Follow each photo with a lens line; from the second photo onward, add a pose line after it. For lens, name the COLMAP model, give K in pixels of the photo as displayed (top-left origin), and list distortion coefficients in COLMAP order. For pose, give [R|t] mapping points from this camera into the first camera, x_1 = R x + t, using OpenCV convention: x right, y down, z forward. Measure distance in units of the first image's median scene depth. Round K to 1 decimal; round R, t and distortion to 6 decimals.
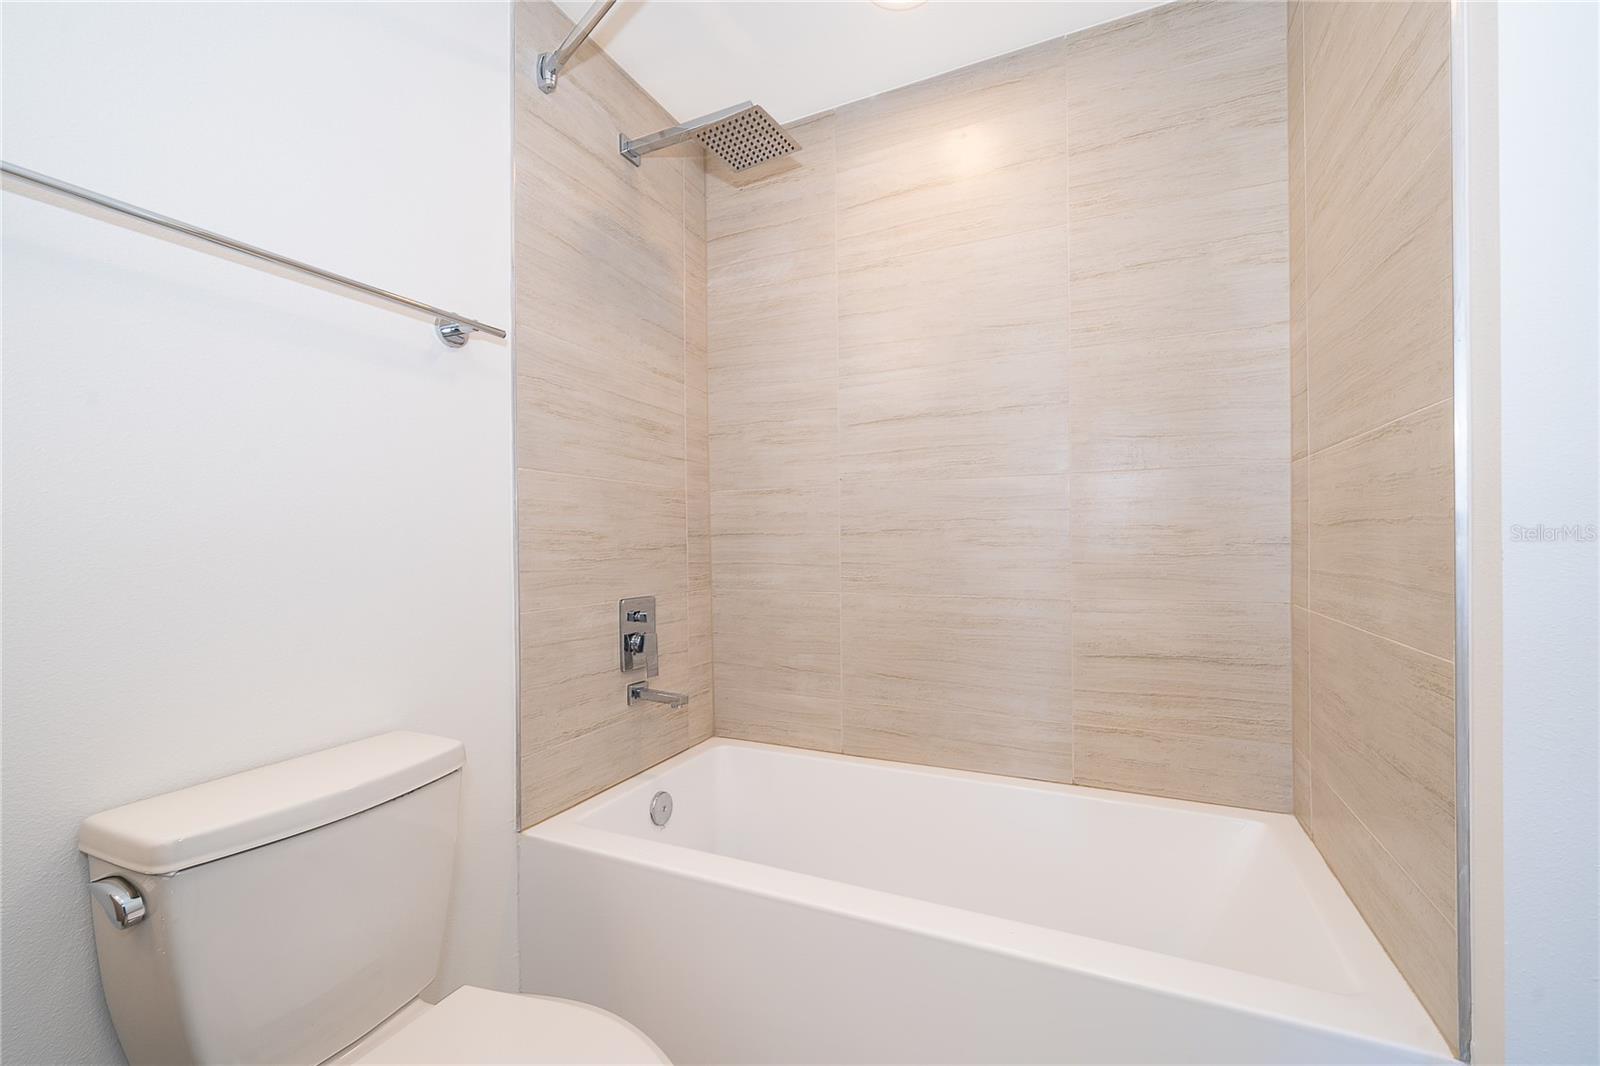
lens RADIAL K [[653.4, 0, 801.5], [0, 653.4, 544.4], [0, 0, 1]] dist [0.000777, 0.000197]
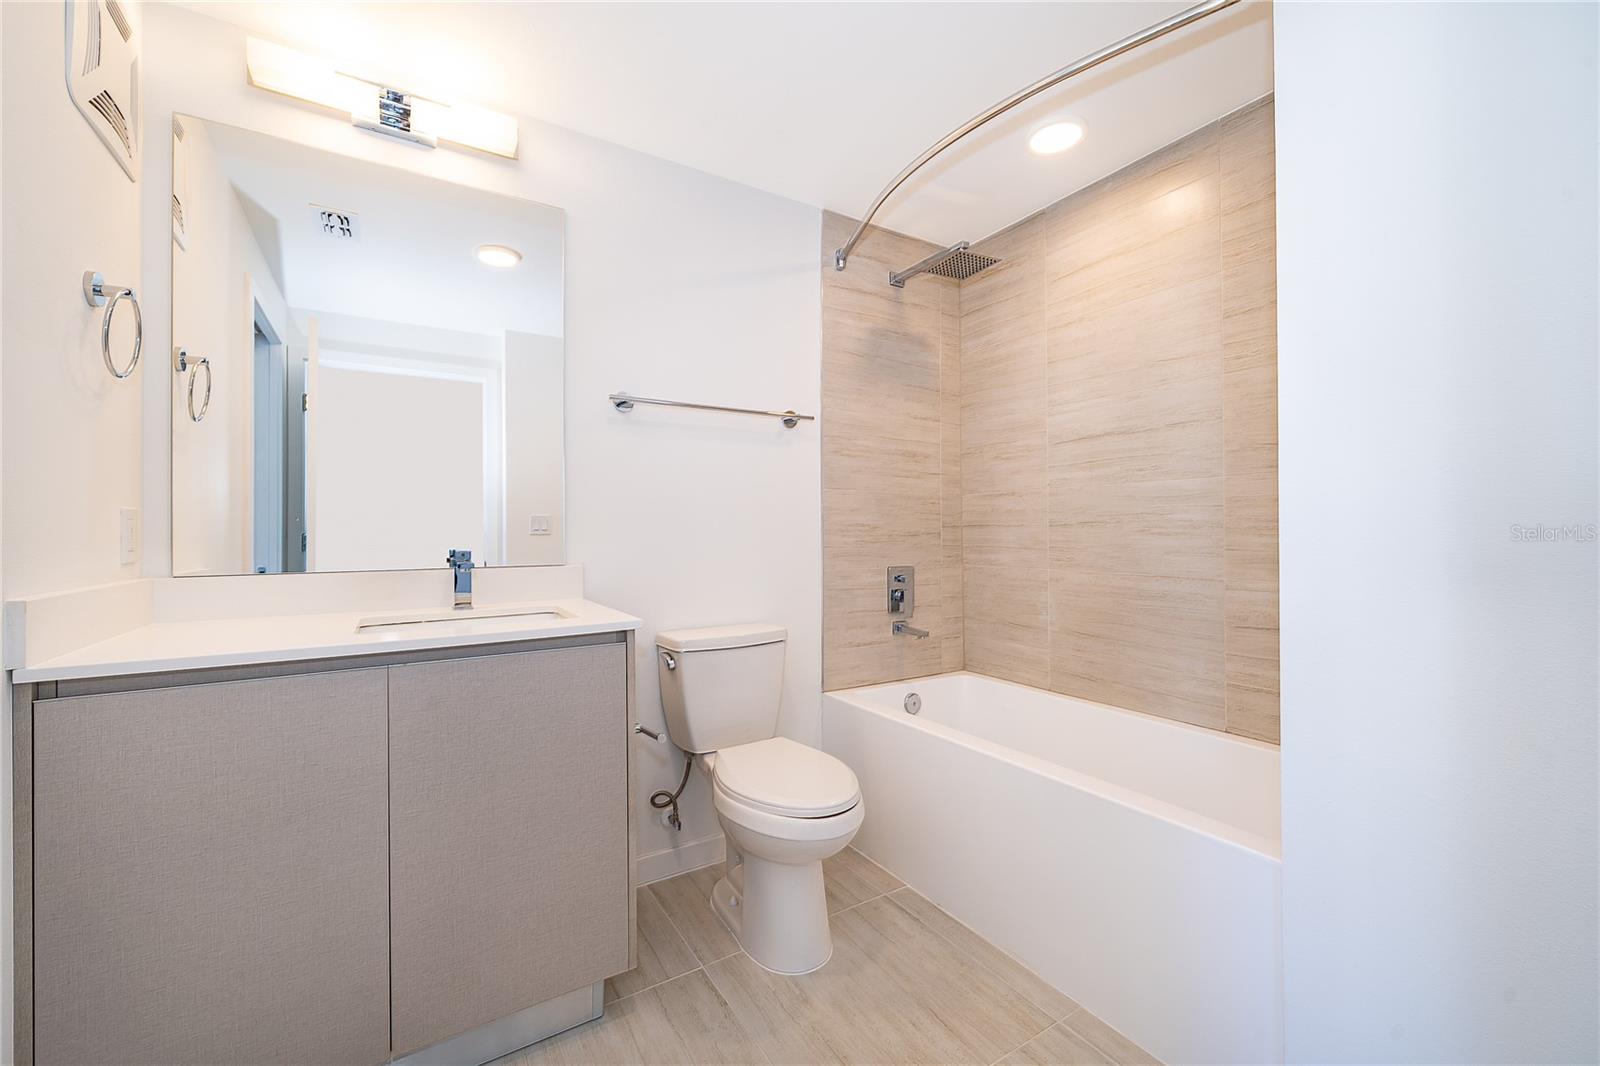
lens RADIAL K [[633.3, 0, 799.1], [0, 633.3, 540.7], [0, 0, 1]] dist [-0.000317, -0.000087]
pose [[0.839450, 0.013217, -0.543276, 0.360014], [-0.006741, 0.999881, 0.013909, 0.000772], [0.543395, -0.008013, 0.839439, -0.390253]]
